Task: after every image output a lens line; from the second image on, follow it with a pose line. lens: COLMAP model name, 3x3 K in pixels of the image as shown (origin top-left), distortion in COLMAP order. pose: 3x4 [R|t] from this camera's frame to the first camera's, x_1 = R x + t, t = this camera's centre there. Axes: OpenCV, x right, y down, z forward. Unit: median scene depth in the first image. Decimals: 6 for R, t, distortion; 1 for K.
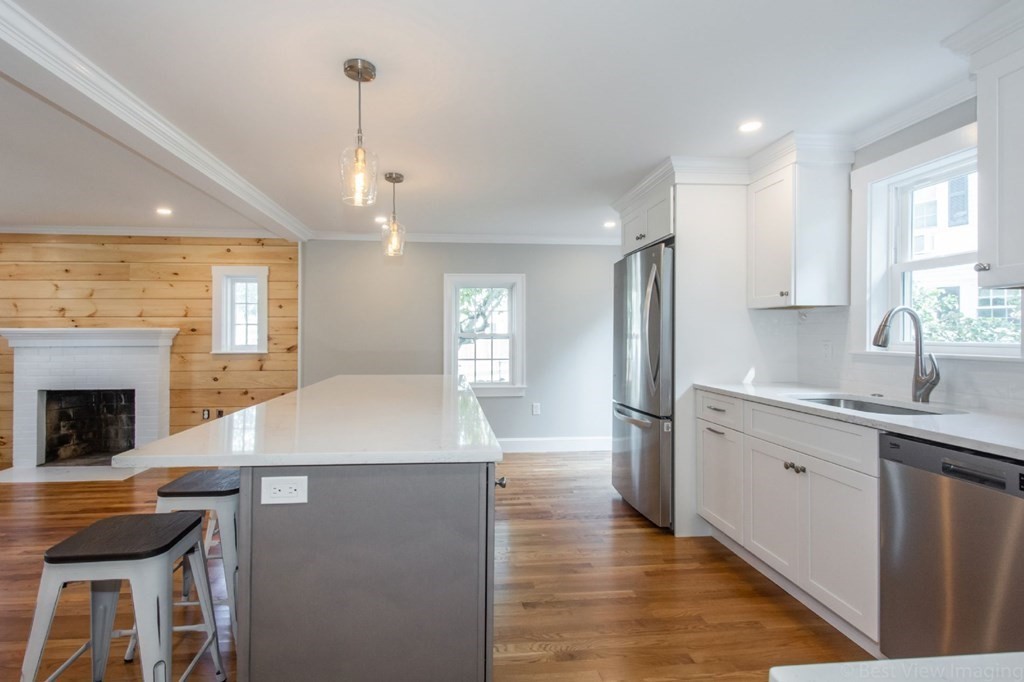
lens RADIAL K [[489.9, 0, 512.4], [0, 489.9, 330.0], [0, 0, 1]] dist [0.005789, -0.002109]
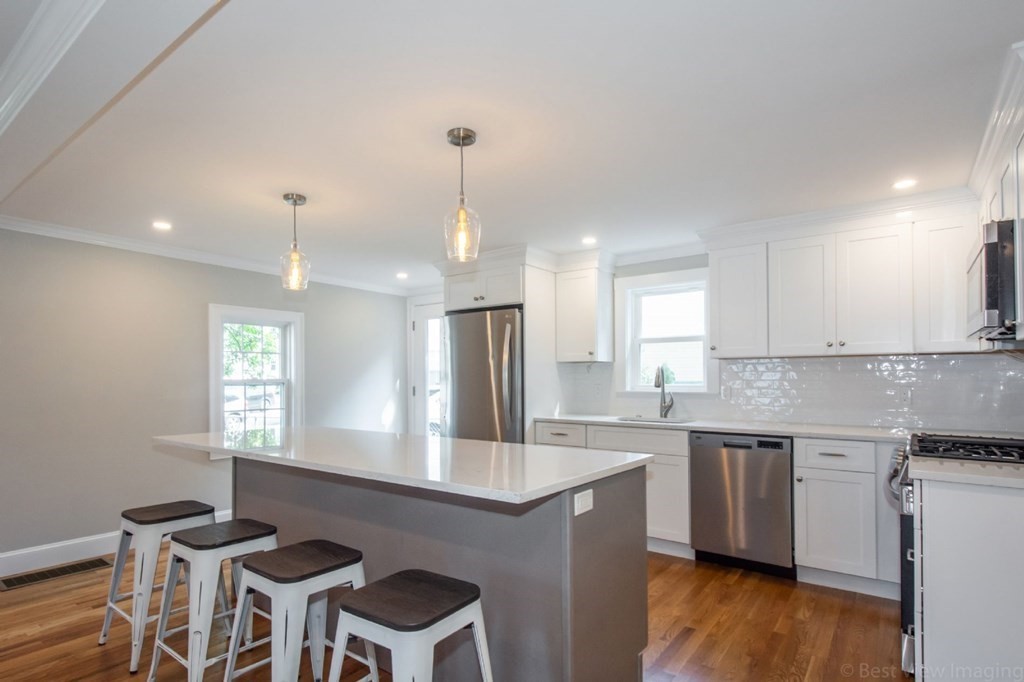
lens RADIAL K [[489.9, 0, 572.2], [0, 489.9, 367.8], [0, 0, 1]] dist [0.005789, -0.002109]
pose [[0.643474, 0.017982, 0.765256, -0.626860], [-0.007261, 0.999822, -0.017388, -0.002893], [-0.765433, 0.005632, 0.643491, 0.078950]]
